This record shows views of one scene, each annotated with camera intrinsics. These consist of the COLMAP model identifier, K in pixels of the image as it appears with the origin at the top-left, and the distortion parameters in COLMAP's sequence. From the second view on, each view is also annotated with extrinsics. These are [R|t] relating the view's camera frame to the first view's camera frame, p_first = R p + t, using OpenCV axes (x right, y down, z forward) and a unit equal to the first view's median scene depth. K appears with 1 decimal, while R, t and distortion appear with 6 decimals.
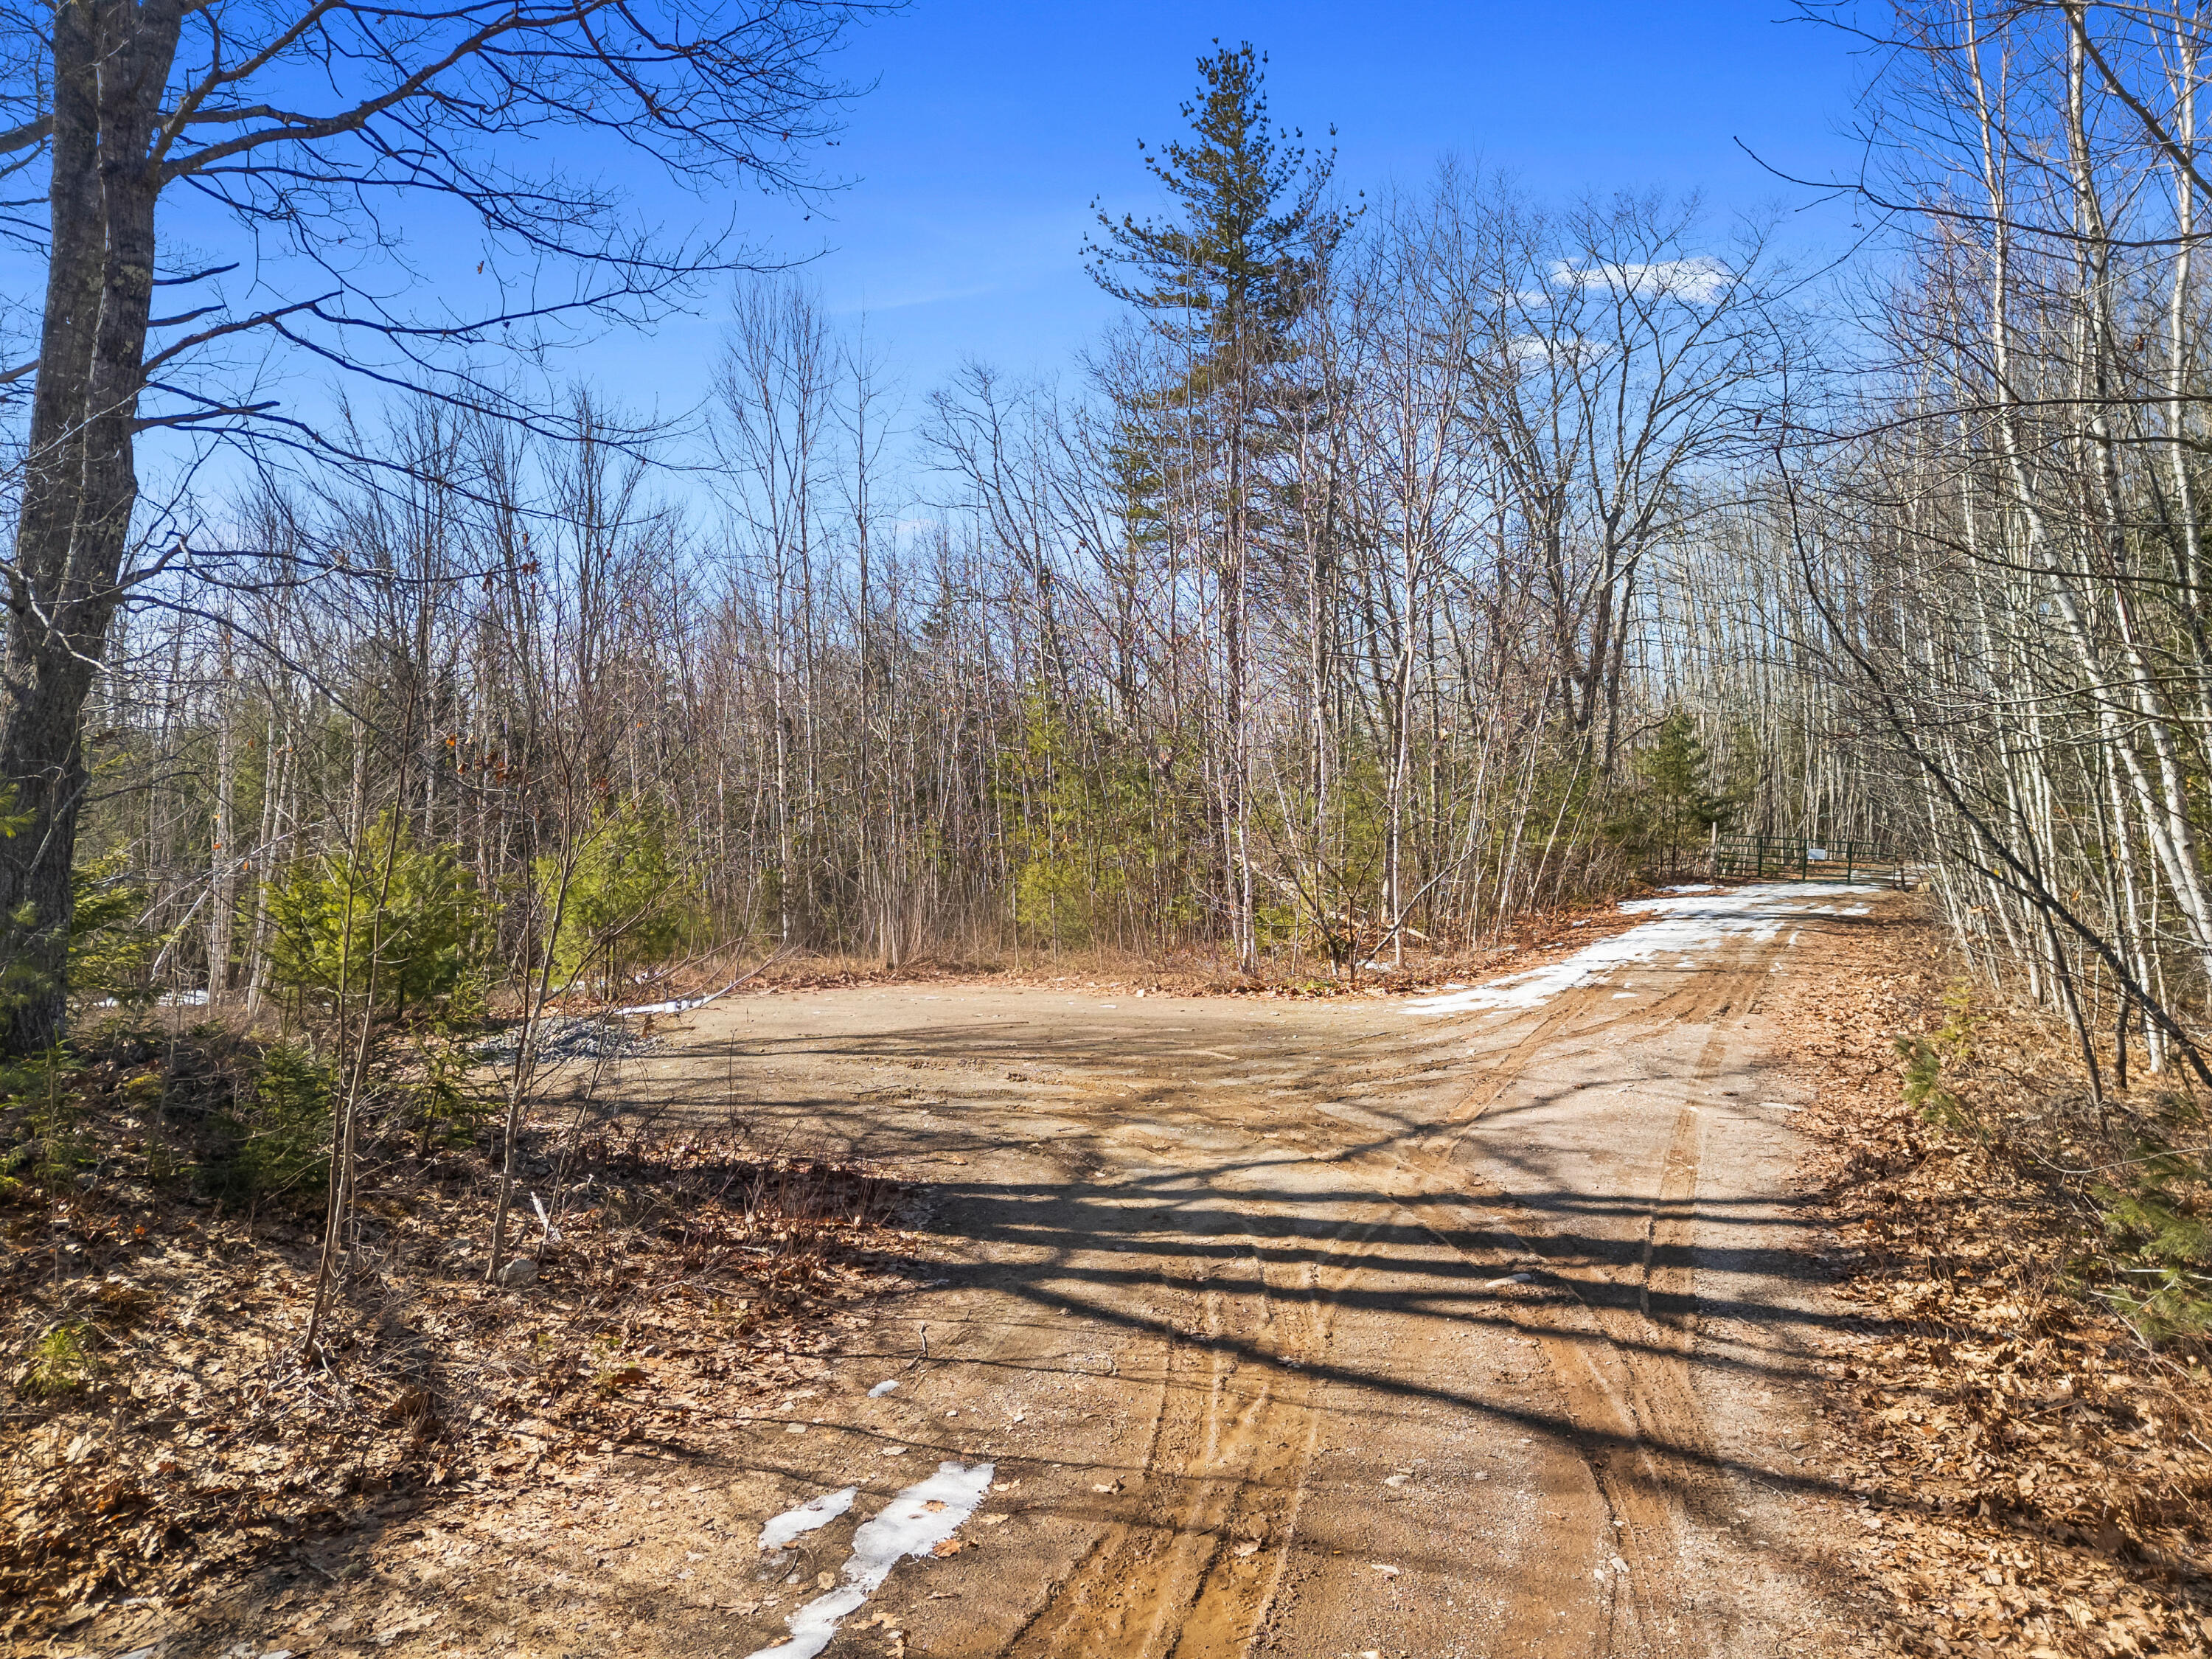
lens RADIAL K [[1635.7, 0, 1109.2], [0, 1635.7, 833.6], [0, 0, 1]] dist [0.062254, -0.016471]
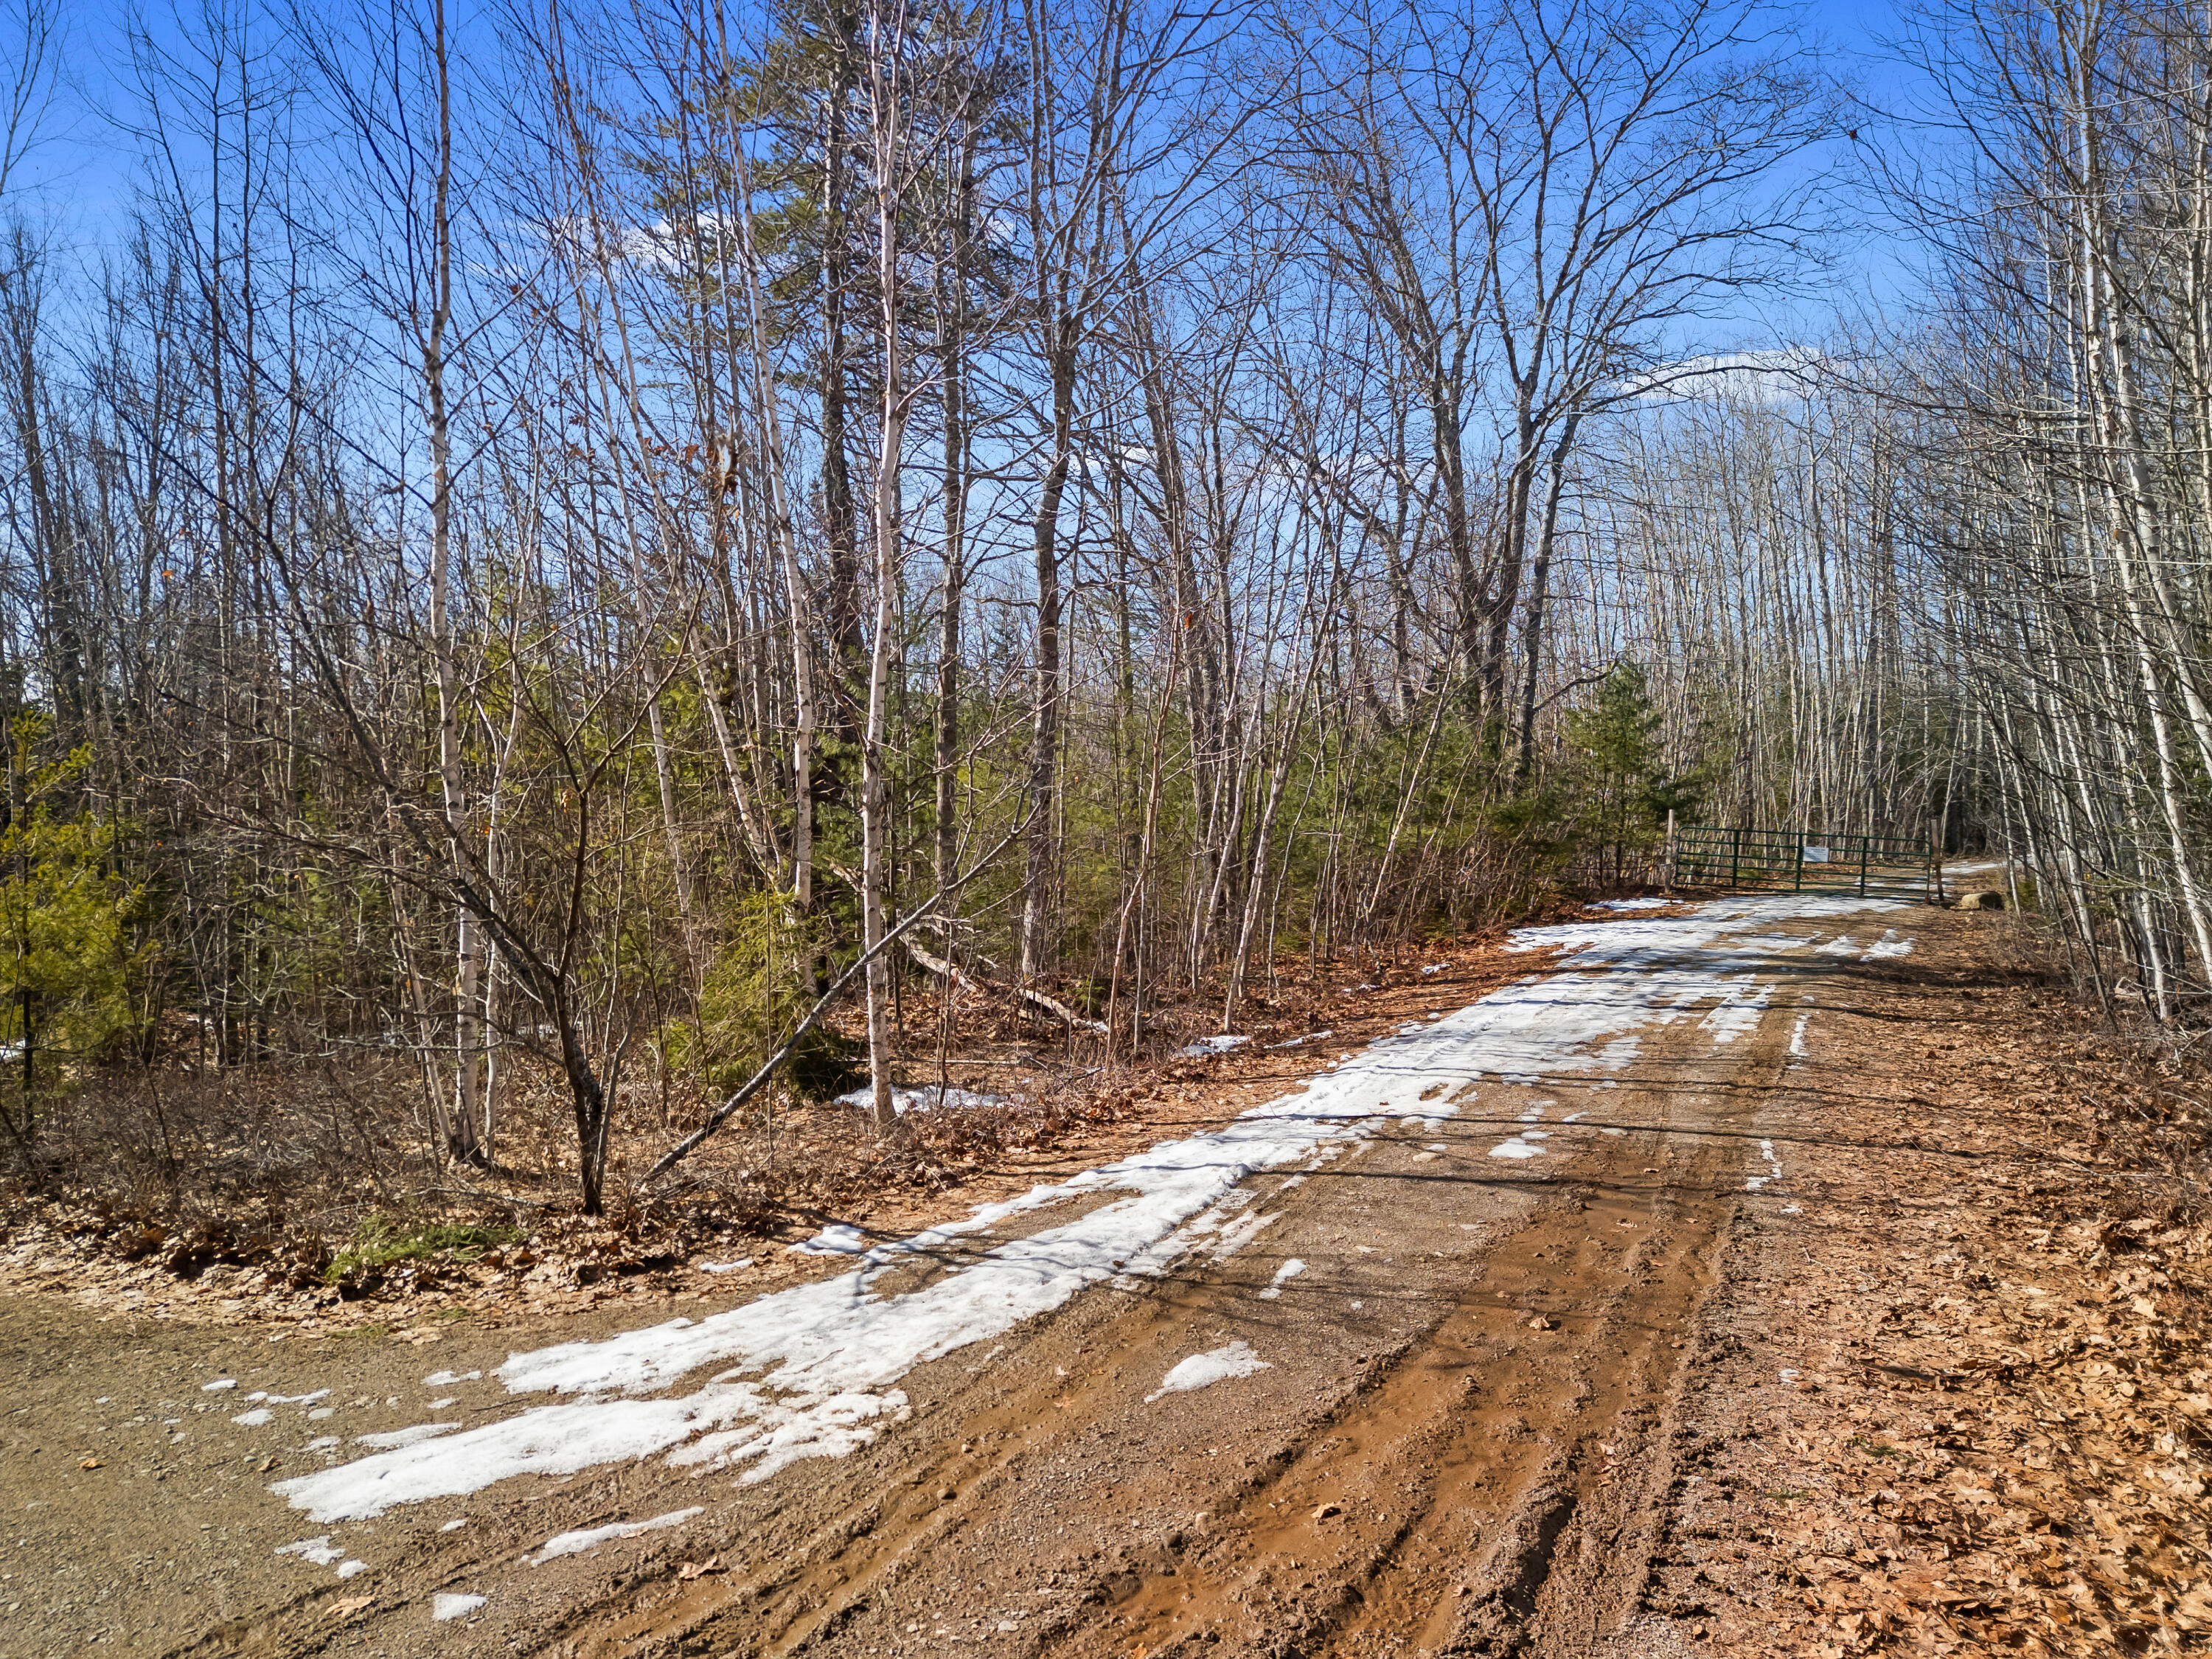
lens RADIAL K [[1635.7, 0, 1102.9], [0, 1635.7, 827.9], [0, 0, 1]] dist [0.062254, -0.016471]
pose [[0.999977, -0.000777, 0.006700, 0.123150], [0.000810, 0.999987, -0.004961, 0.004477], [-0.006696, 0.004966, 0.999965, 0.306344]]
